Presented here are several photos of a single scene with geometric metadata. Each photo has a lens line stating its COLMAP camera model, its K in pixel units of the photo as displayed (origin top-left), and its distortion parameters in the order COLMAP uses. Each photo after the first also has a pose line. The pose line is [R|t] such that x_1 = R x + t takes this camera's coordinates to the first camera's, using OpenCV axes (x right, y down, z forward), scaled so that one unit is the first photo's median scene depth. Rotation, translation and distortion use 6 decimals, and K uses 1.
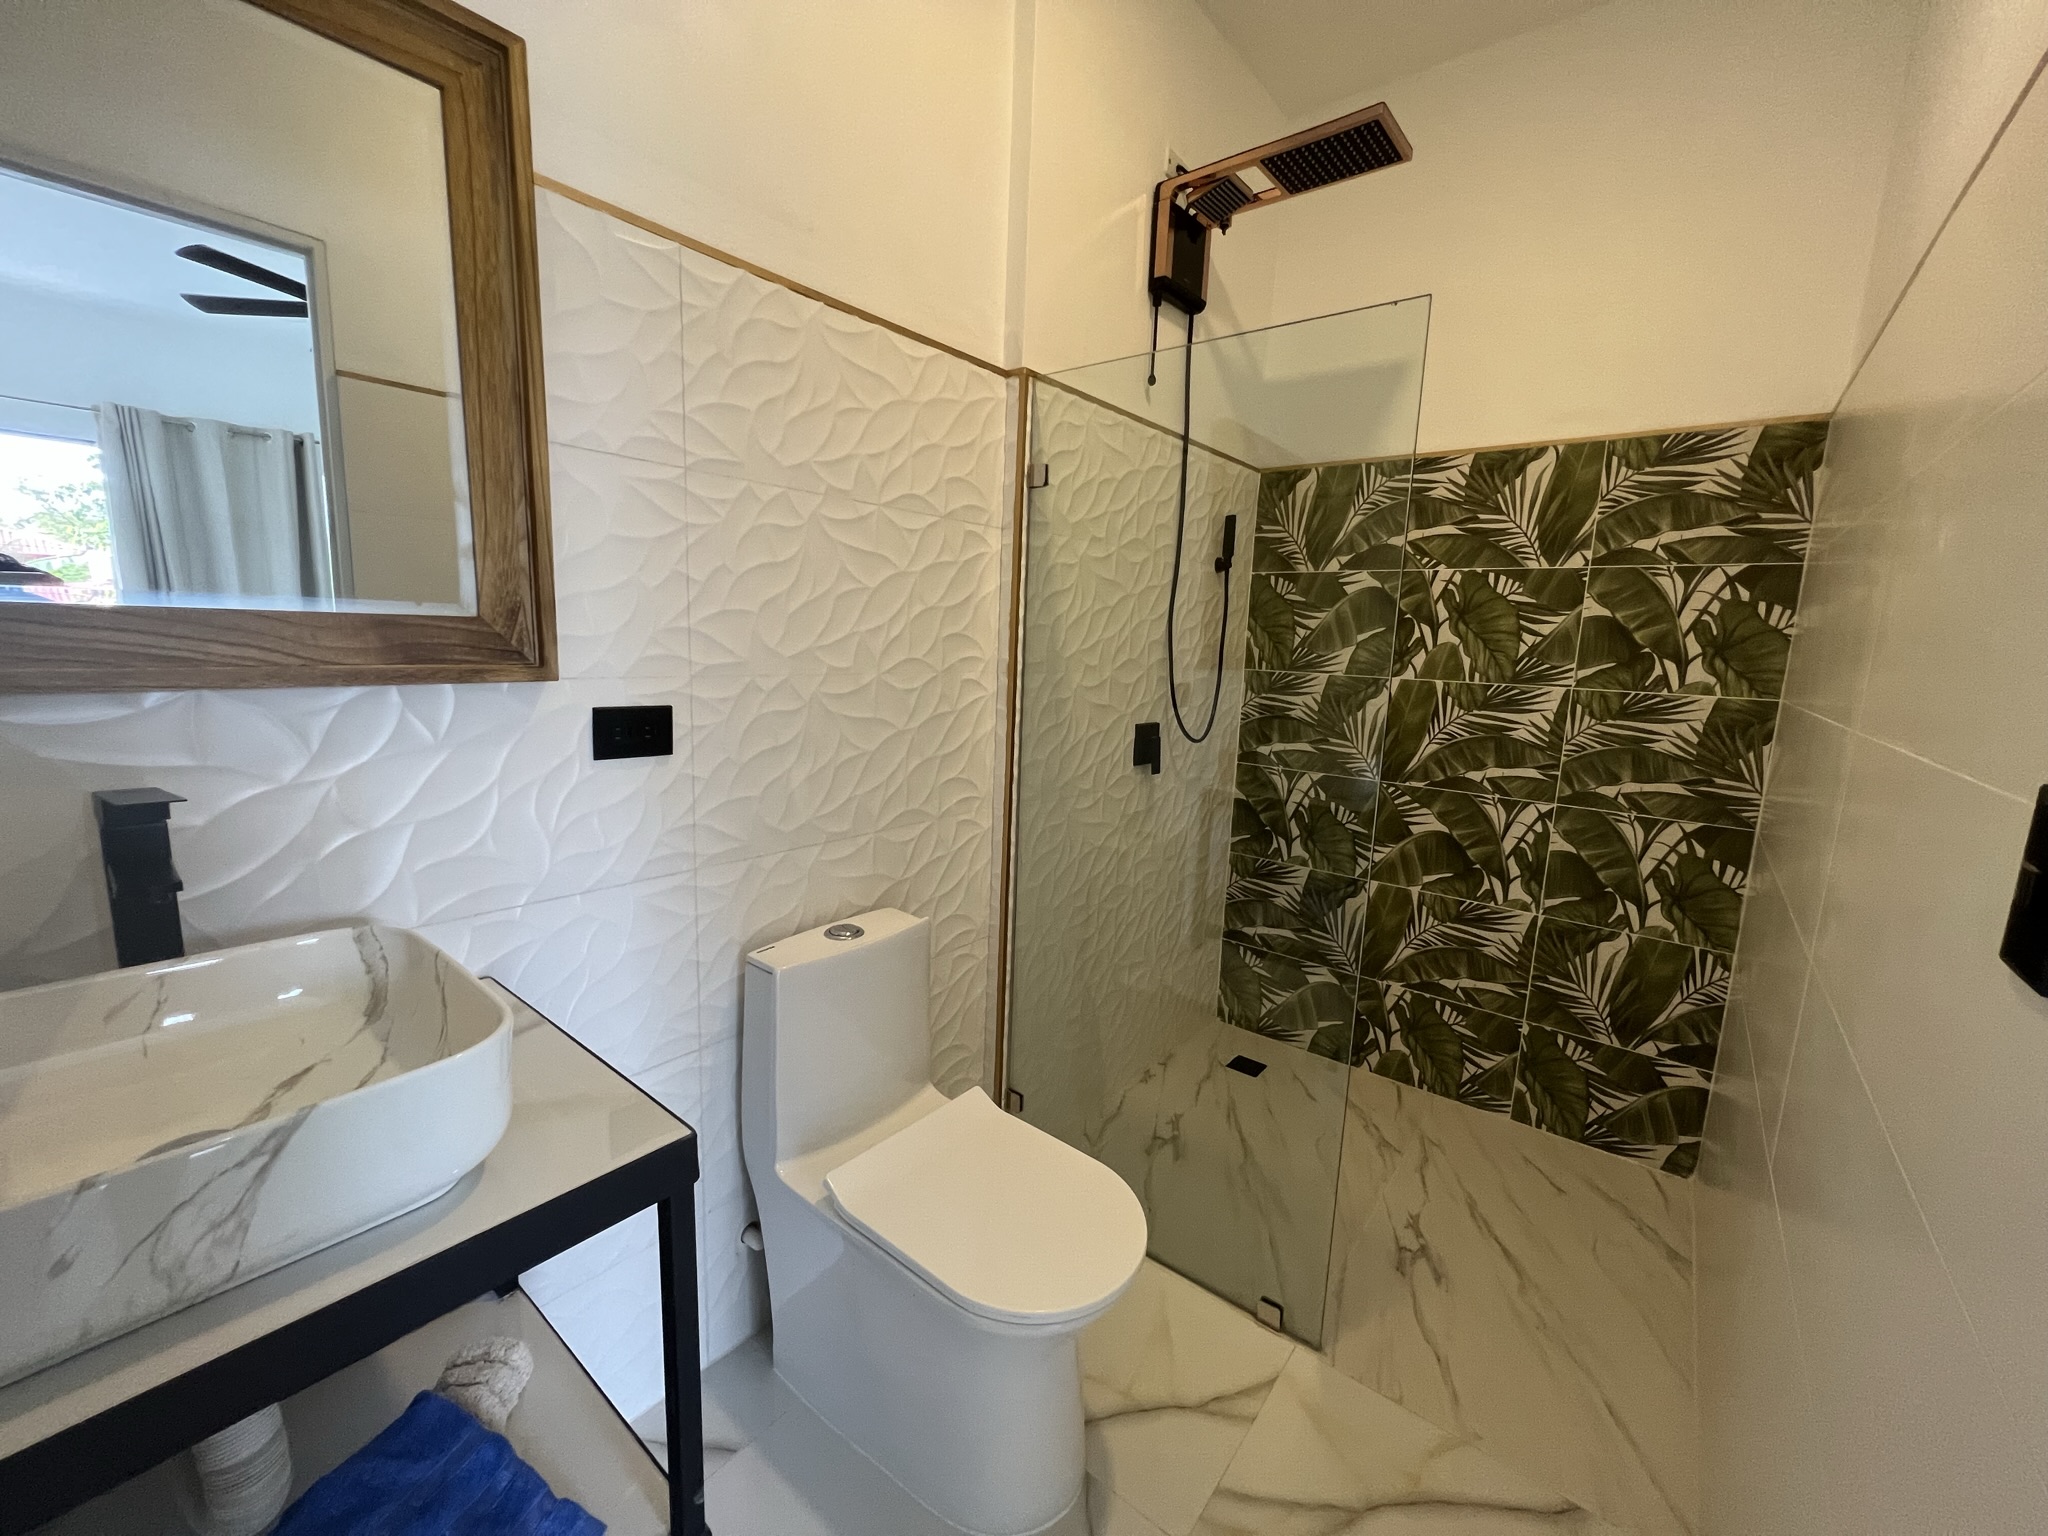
lens RADIAL K [[820.5, 0, 1014.7], [0, 820.5, 750.1], [0, 0, 1]] dist [0.002536, 0.000507]
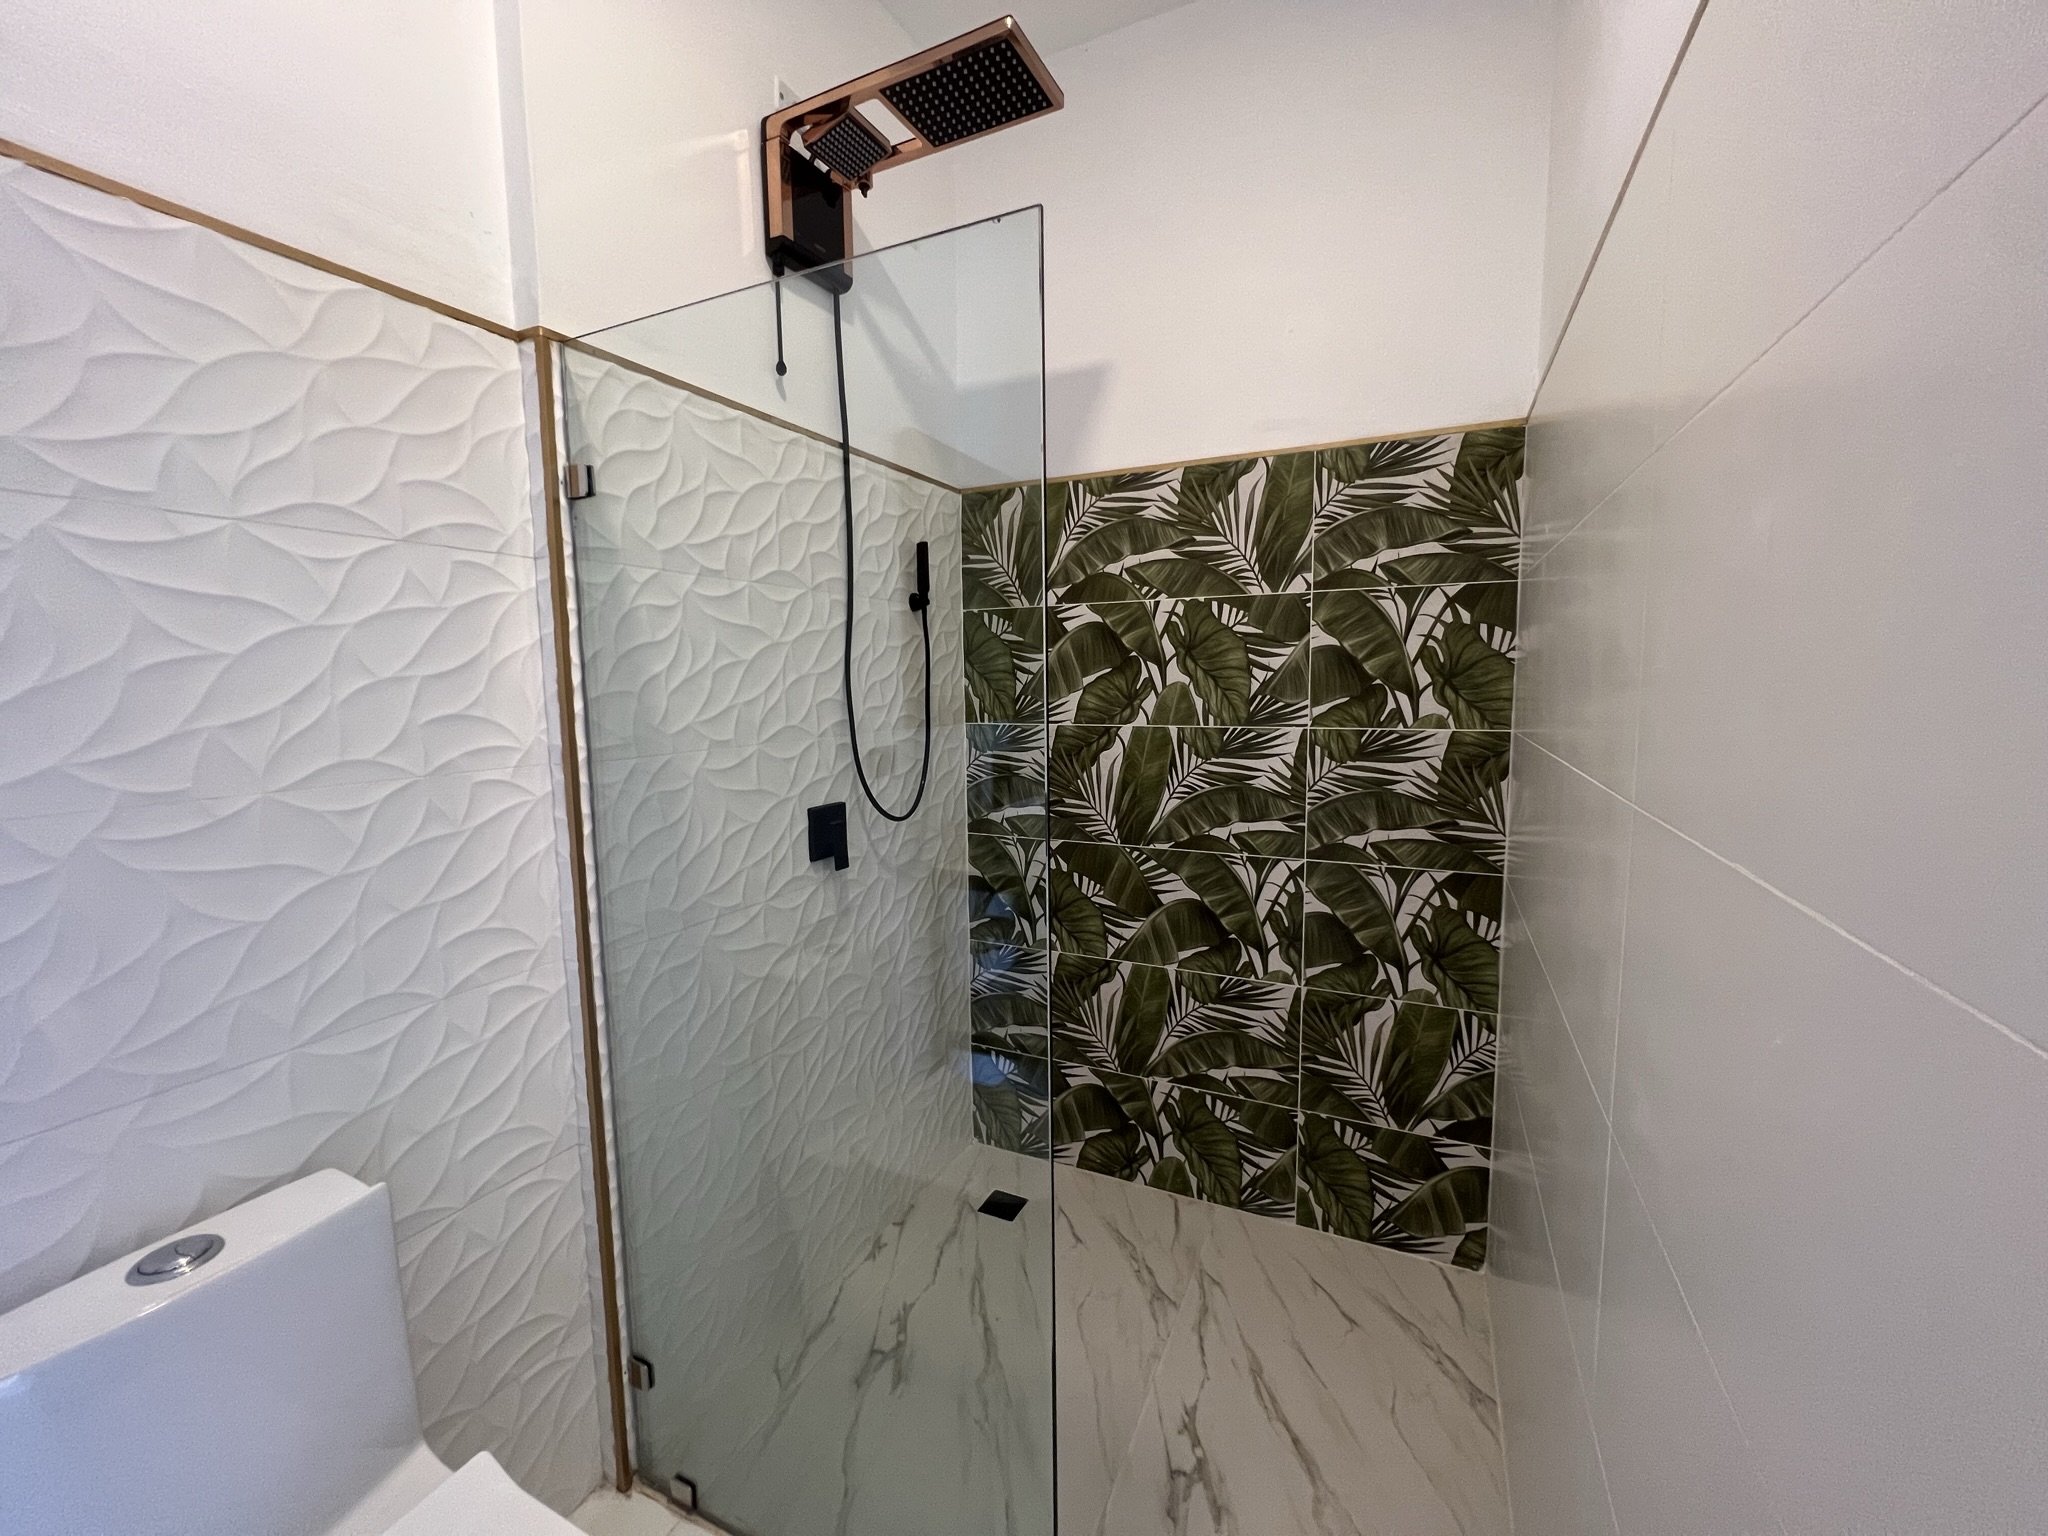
lens RADIAL K [[820.5, 0, 1006.3], [0, 820.5, 746.2], [0, 0, 1]] dist [0.002536, 0.000507]
pose [[0.975296, -0.067770, 0.210250, 0.177608], [0.079186, 0.995782, -0.046351, -0.040998], [-0.206222, 0.061854, 0.976548, 0.210131]]
